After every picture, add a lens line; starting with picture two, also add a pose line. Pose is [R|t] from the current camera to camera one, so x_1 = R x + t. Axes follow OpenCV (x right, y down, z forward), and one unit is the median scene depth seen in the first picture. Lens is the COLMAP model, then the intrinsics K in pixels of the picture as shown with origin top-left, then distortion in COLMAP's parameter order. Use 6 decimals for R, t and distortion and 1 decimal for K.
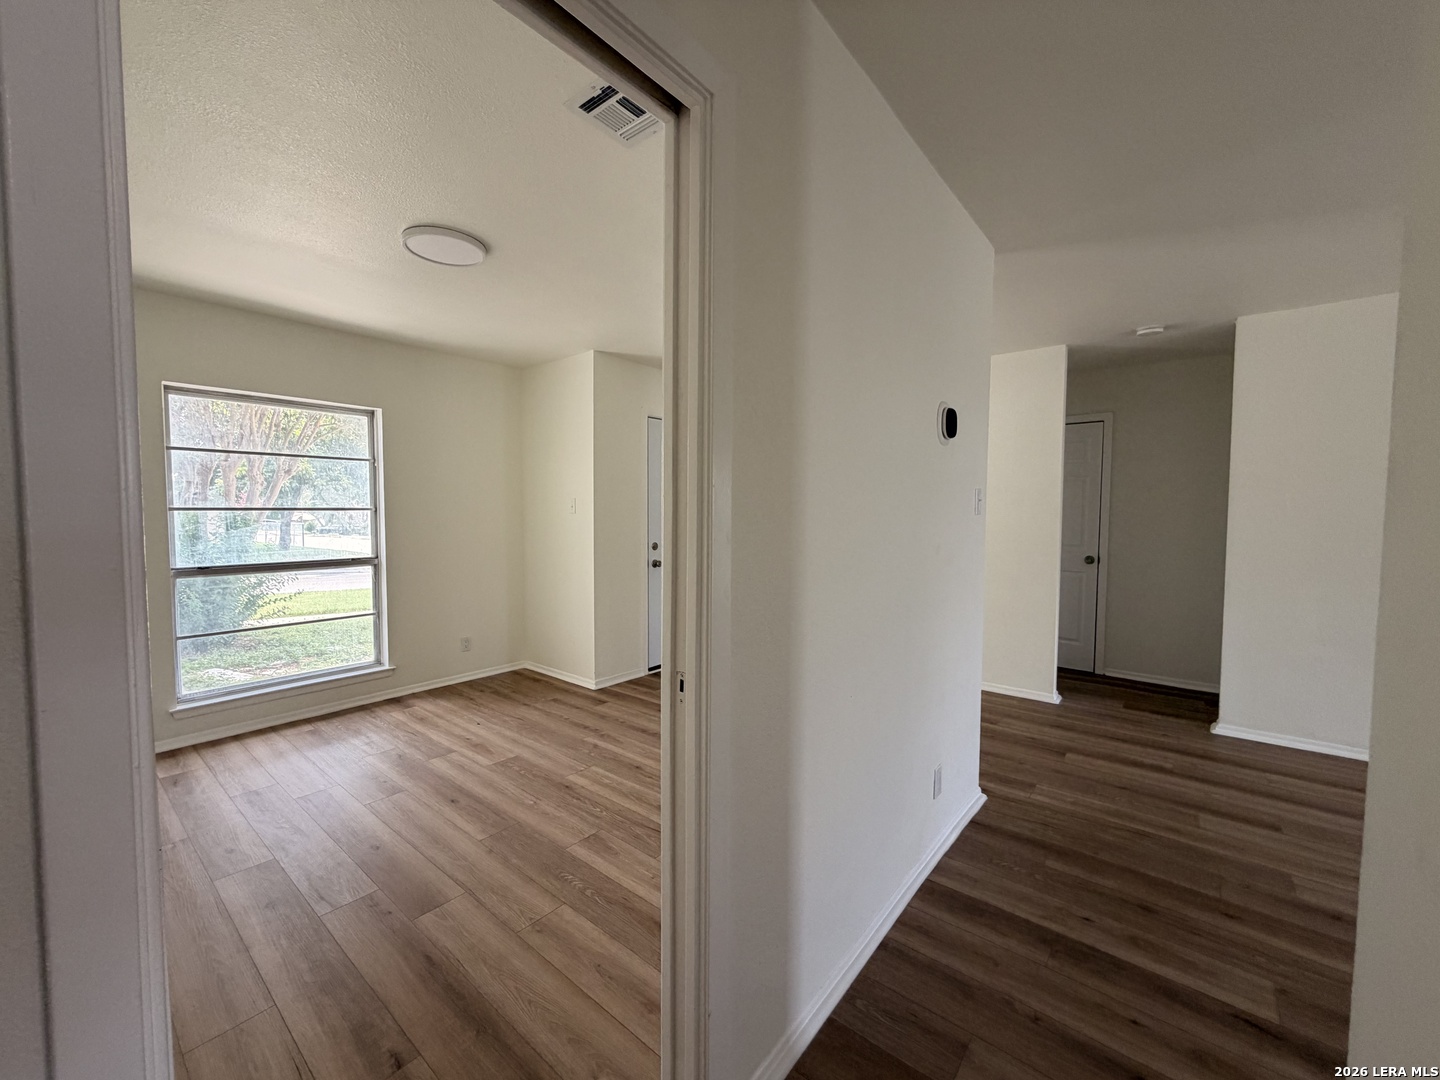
lens RADIAL K [[576.5, 0, 714.6], [0, 576.5, 539.7], [0, 0, 1]] dist [0.000800, 0.000314]
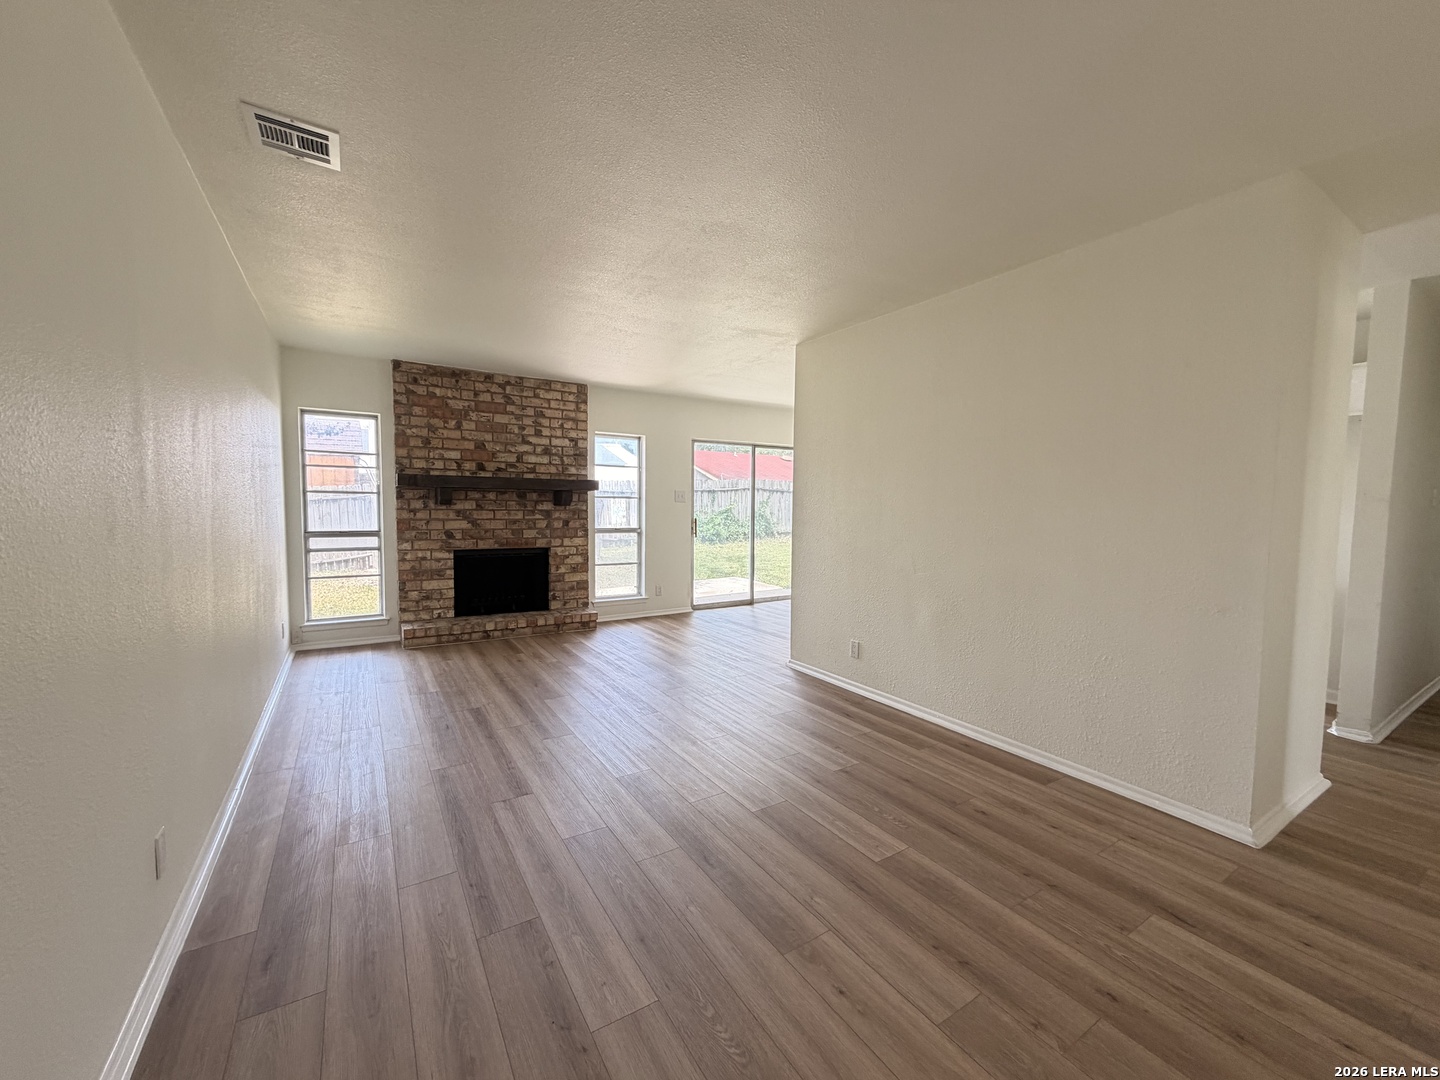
lens RADIAL K [[576.5, 0, 714.6], [0, 576.5, 539.7], [0, 0, 1]] dist [0.000800, 0.000314]
pose [[-0.946538, -0.034984, 0.320690, 0.668538], [0.001802, 0.993513, 0.113701, -0.036663], [-0.322587, 0.108200, -0.940335, 1.054769]]
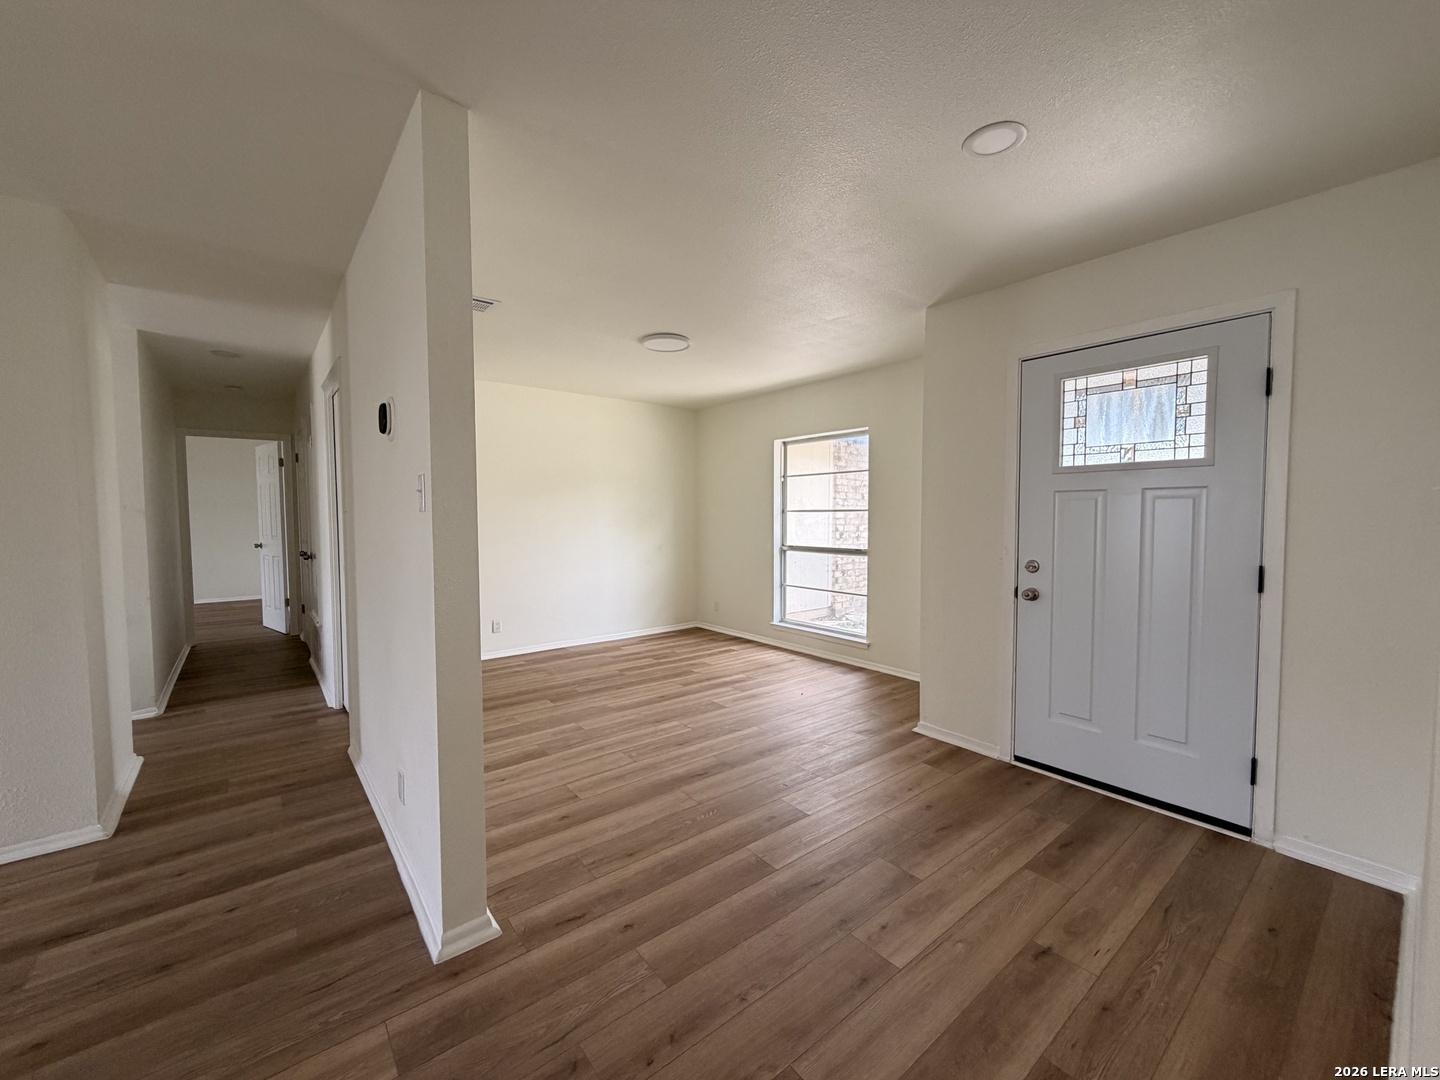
lens RADIAL K [[575.8, 0, 716.9], [0, 575.8, 539.3], [0, 0, 1]] dist [0.000090, -0.000318]
pose [[-0.199221, 0.041177, -0.979089, 0.807110], [-0.047032, 0.997564, 0.051523, -0.047644], [0.978825, 0.056313, -0.196799, 1.121319]]
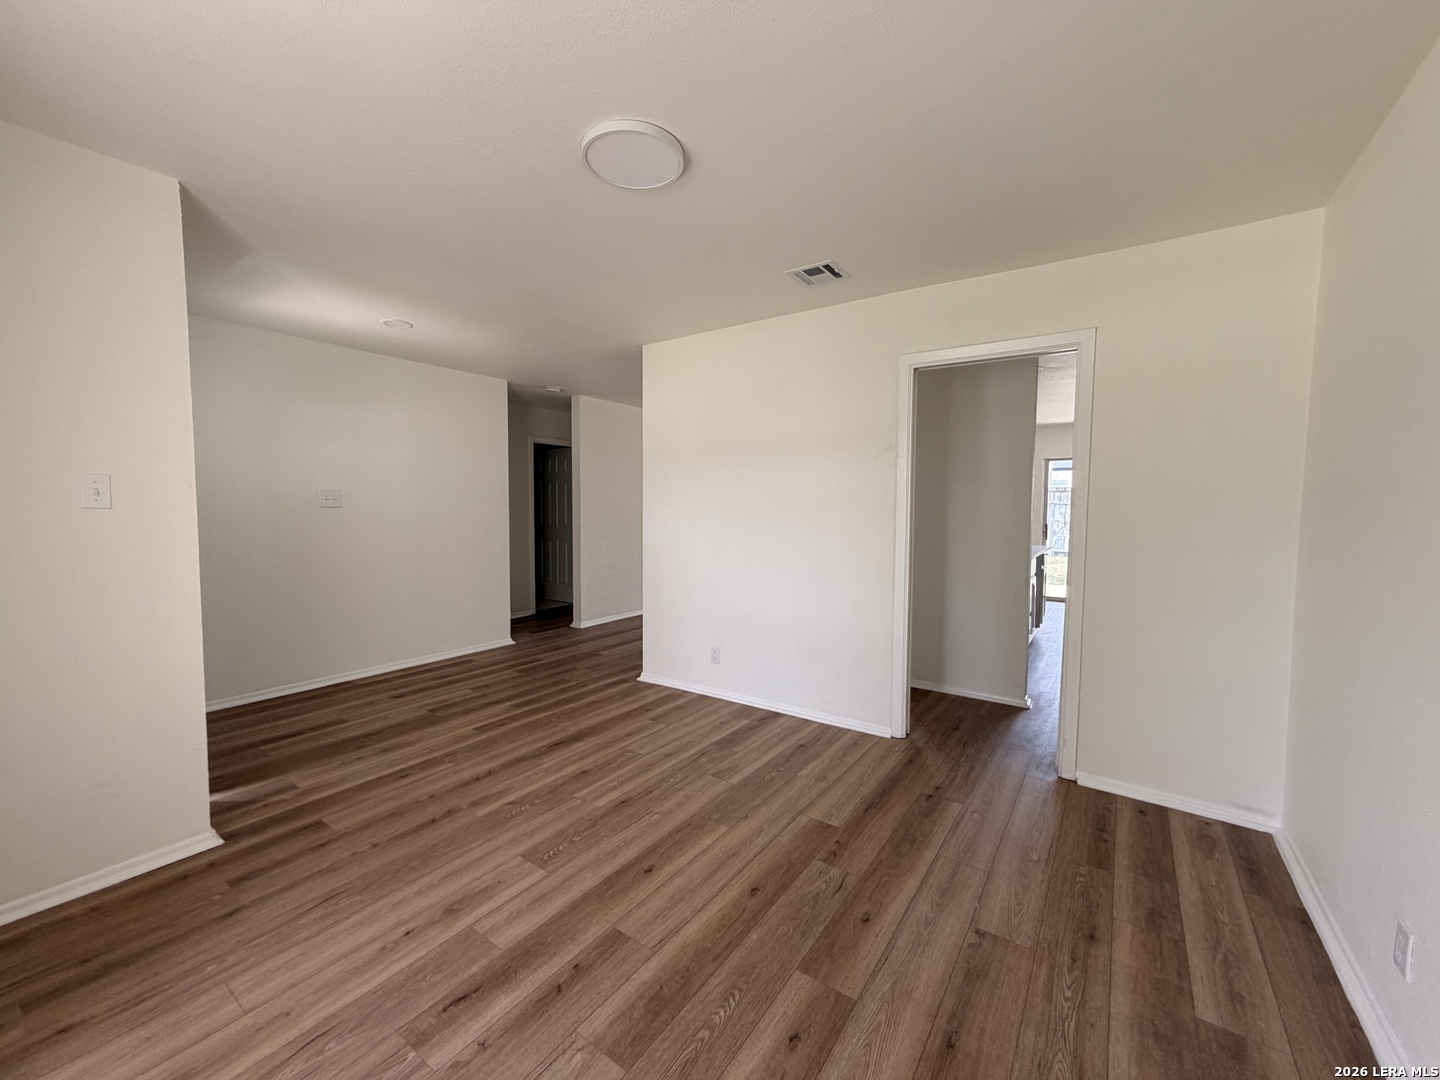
lens RADIAL K [[576.5, 0, 714.6], [0, 576.5, 539.7], [0, 0, 1]] dist [0.000800, 0.000314]
pose [[-0.073937, -0.064563, 0.995171, -0.958920], [0.044407, 0.996699, 0.067962, -0.040862], [-0.996274, 0.049218, -0.070826, 0.739901]]
